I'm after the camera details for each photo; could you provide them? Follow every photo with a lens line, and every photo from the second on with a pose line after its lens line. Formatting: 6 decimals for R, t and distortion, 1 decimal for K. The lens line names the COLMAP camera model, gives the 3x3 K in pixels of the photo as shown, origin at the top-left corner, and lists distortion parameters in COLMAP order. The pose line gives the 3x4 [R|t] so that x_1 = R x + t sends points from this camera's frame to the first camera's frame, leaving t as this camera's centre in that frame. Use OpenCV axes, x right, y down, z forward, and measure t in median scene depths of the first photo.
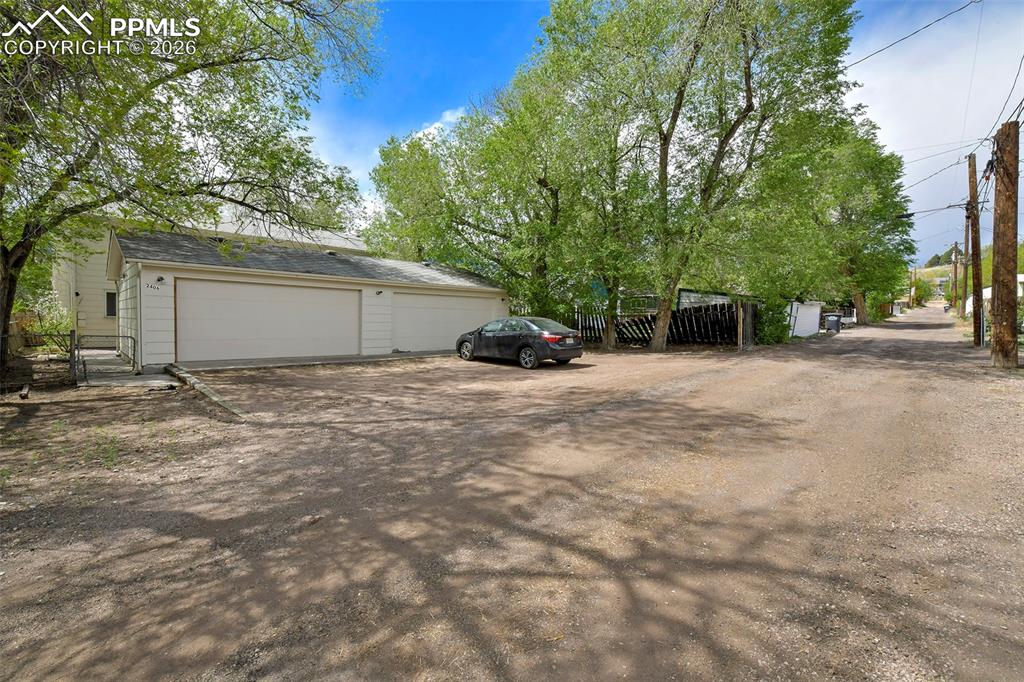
lens RADIAL K [[463.1, 0, 509.1], [0, 463.1, 335.7], [0, 0, 1]] dist [0.001390, 0.000310]
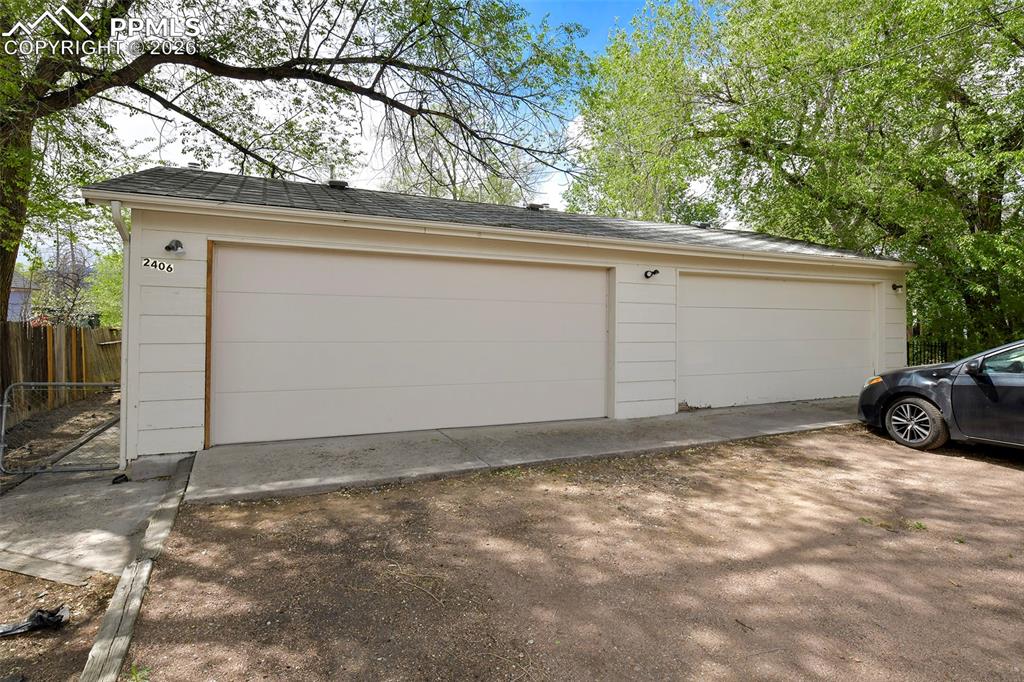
lens RADIAL K [[559.8, 0, 512.4], [0, 559.8, 342.6], [0, 0, 1]] dist [0.000687, 0.000025]
pose [[0.932617, -0.007429, -0.360791, -0.221129], [0.001435, 0.999857, -0.016879, -0.020583], [0.360865, 0.015224, 0.932494, 0.484710]]
